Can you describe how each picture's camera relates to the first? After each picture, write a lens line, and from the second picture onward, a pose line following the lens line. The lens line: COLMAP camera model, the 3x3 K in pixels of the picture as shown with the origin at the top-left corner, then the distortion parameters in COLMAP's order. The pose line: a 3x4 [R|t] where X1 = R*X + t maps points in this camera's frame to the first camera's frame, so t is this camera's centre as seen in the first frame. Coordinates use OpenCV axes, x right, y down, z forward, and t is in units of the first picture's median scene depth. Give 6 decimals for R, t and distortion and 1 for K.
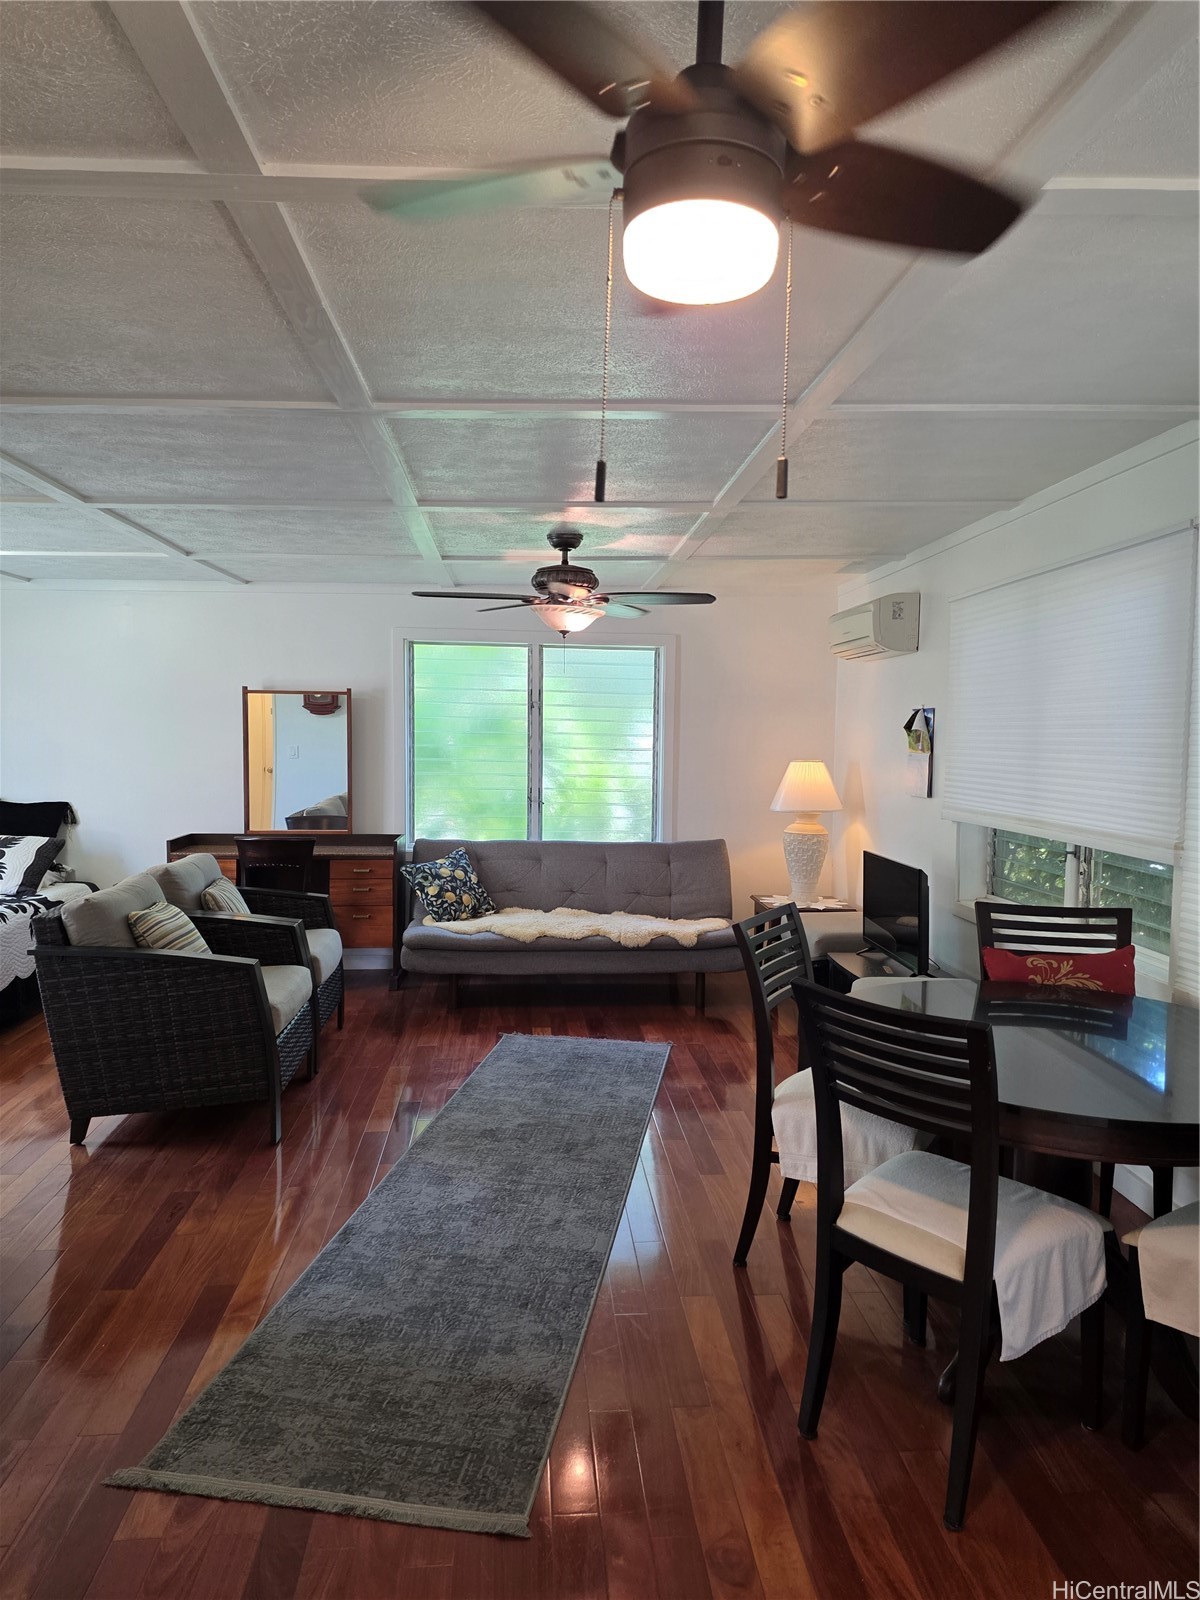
lens RADIAL K [[1072.7, 0, 604.8], [0, 1072.7, 794.1], [0, 0, 1]] dist [0.096962, -0.077872]
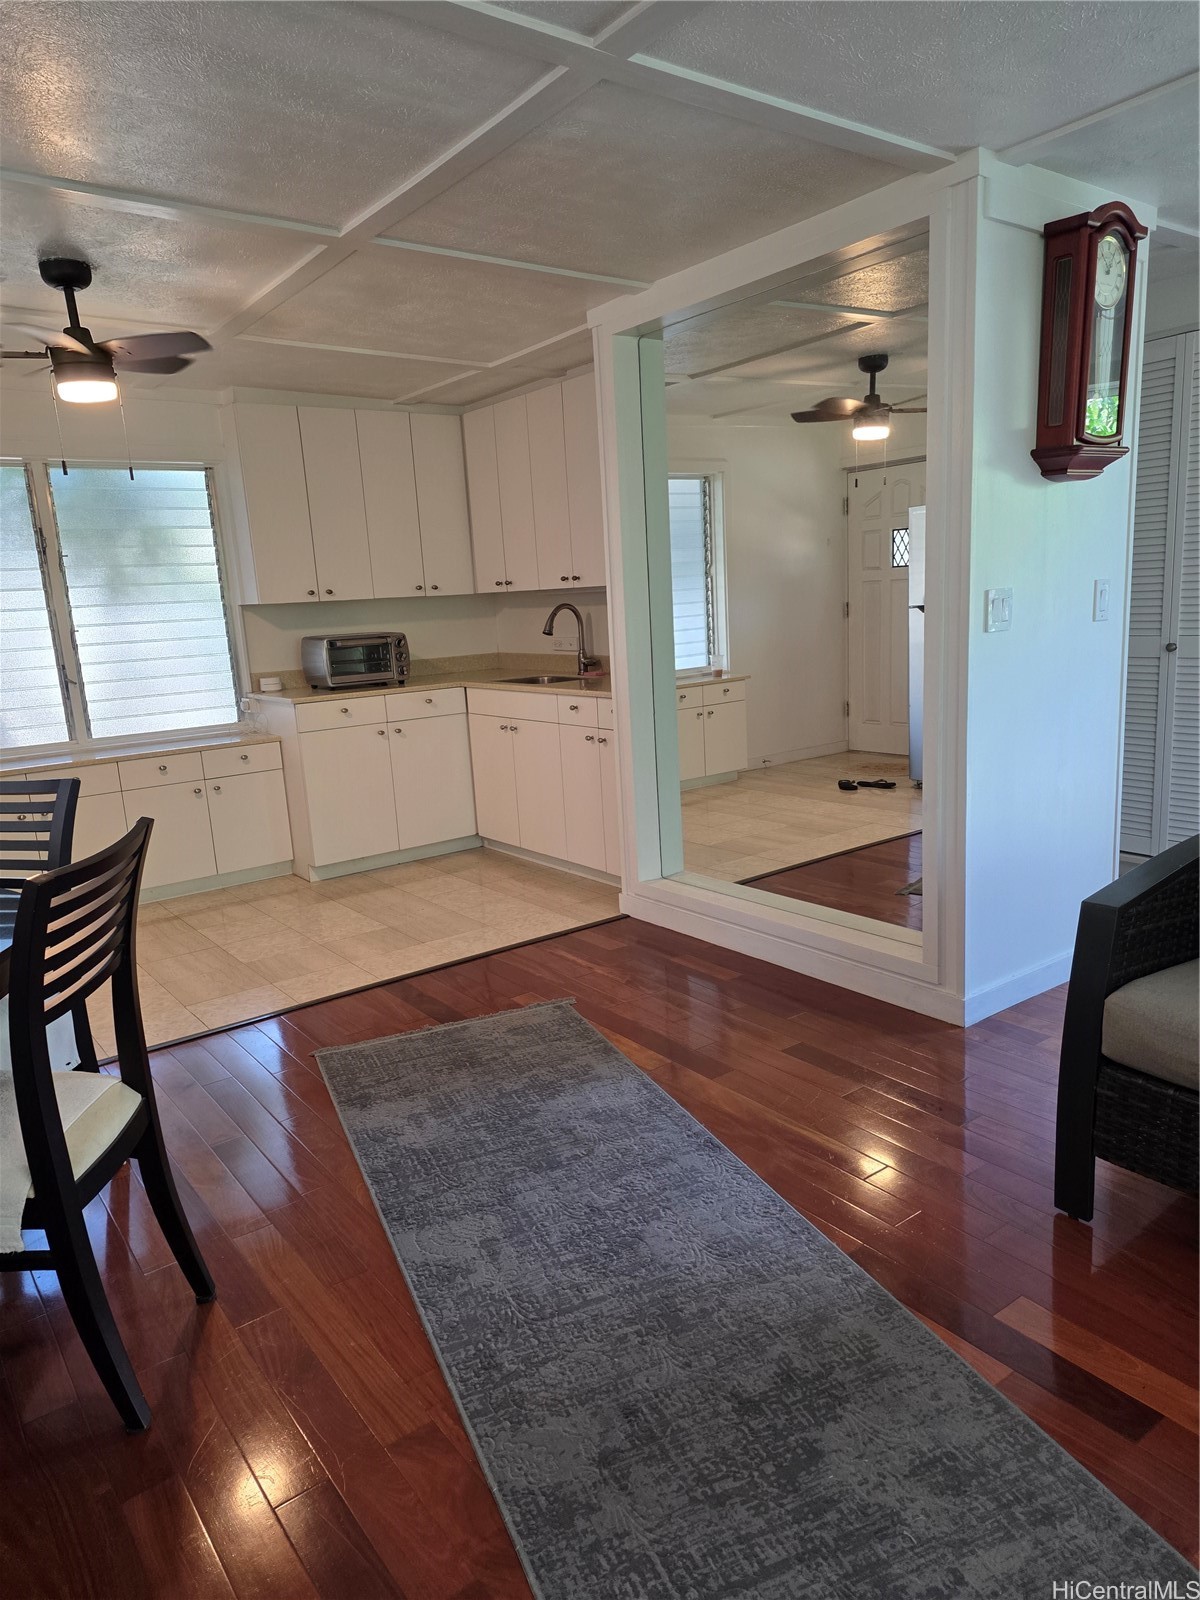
lens RADIAL K [[1050.8, 0, 596.2], [0, 1050.8, 781.3], [0, 0, 1]] dist [0.051296, -0.033621]
pose [[-0.844270, 0.149915, -0.514523, 0.131419], [0.027967, 0.971094, 0.237055, -0.035708], [0.535188, 0.185748, -0.824058, 0.994034]]
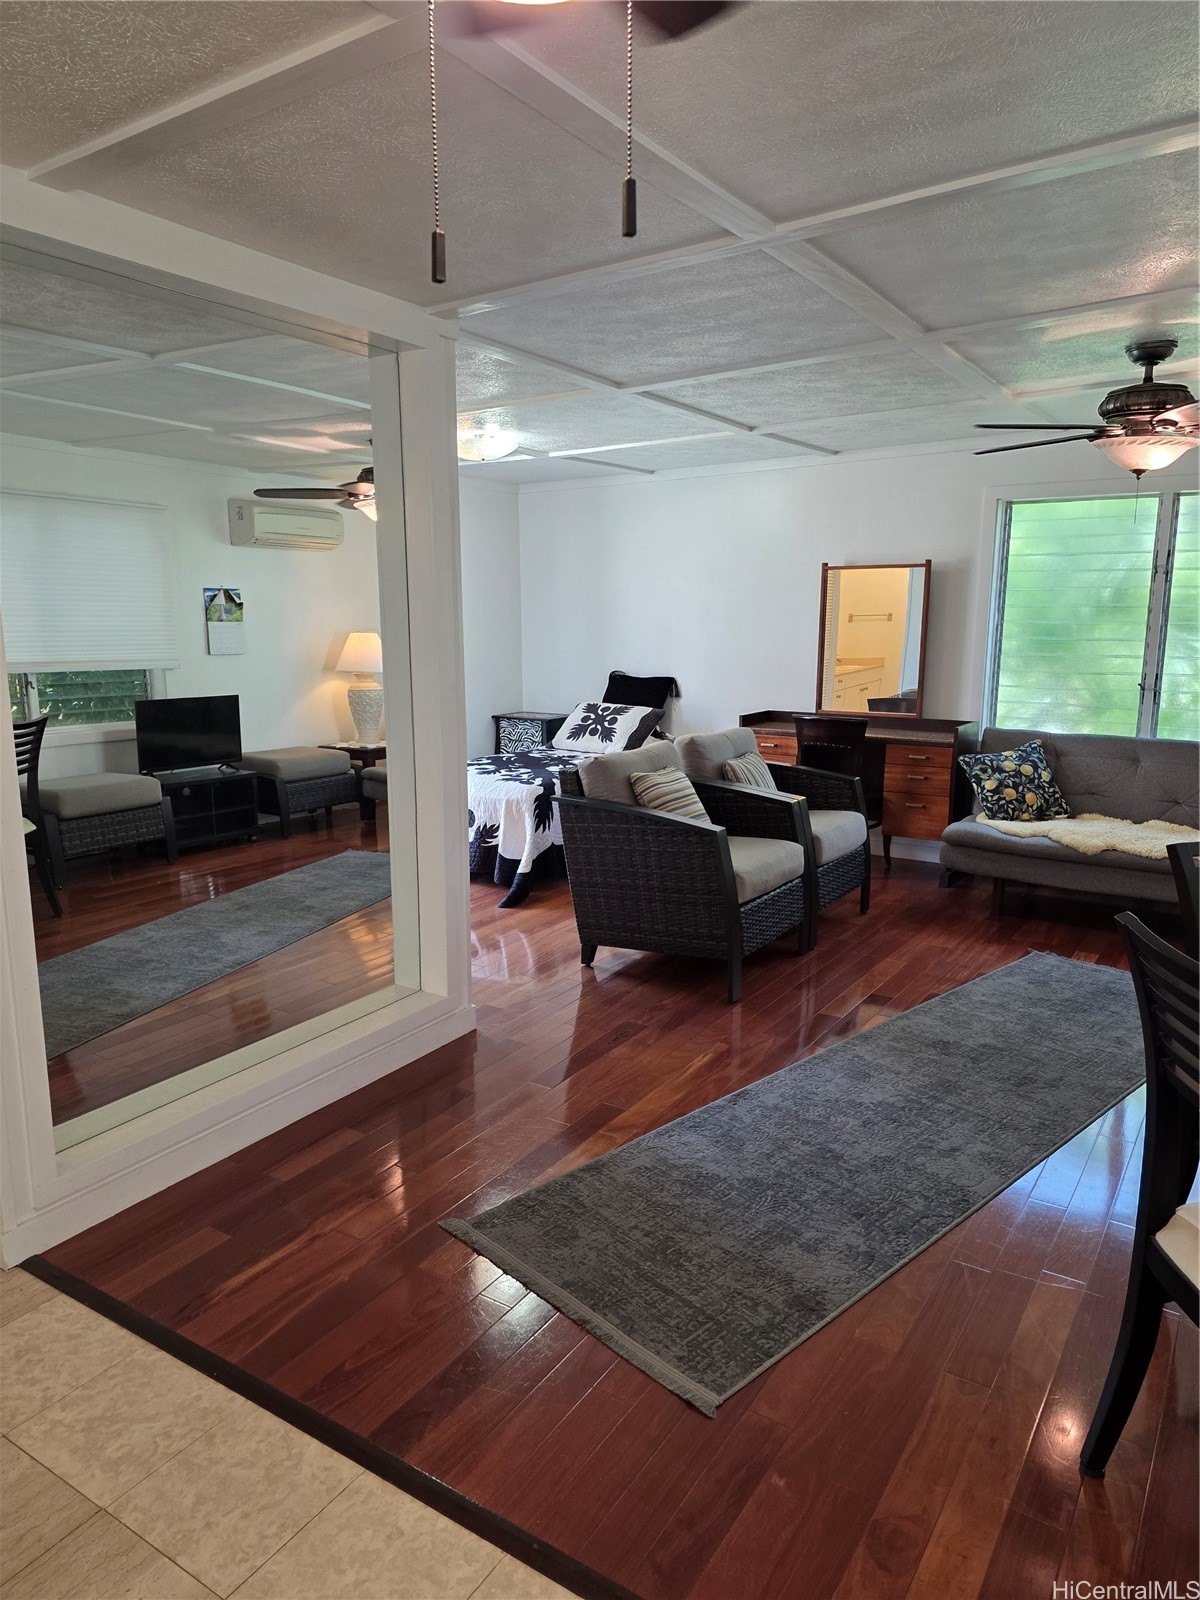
lens RADIAL K [[1086.4, 0, 594.7], [0, 1086.4, 813.5], [0, 0, 1]] dist [0.089269, -0.078698]
pose [[0.792367, 0.102093, -0.601441, 0.154092], [-0.032999, 0.991627, 0.124852, 0.011529], [0.609152, -0.079081, 0.789101, 0.085282]]
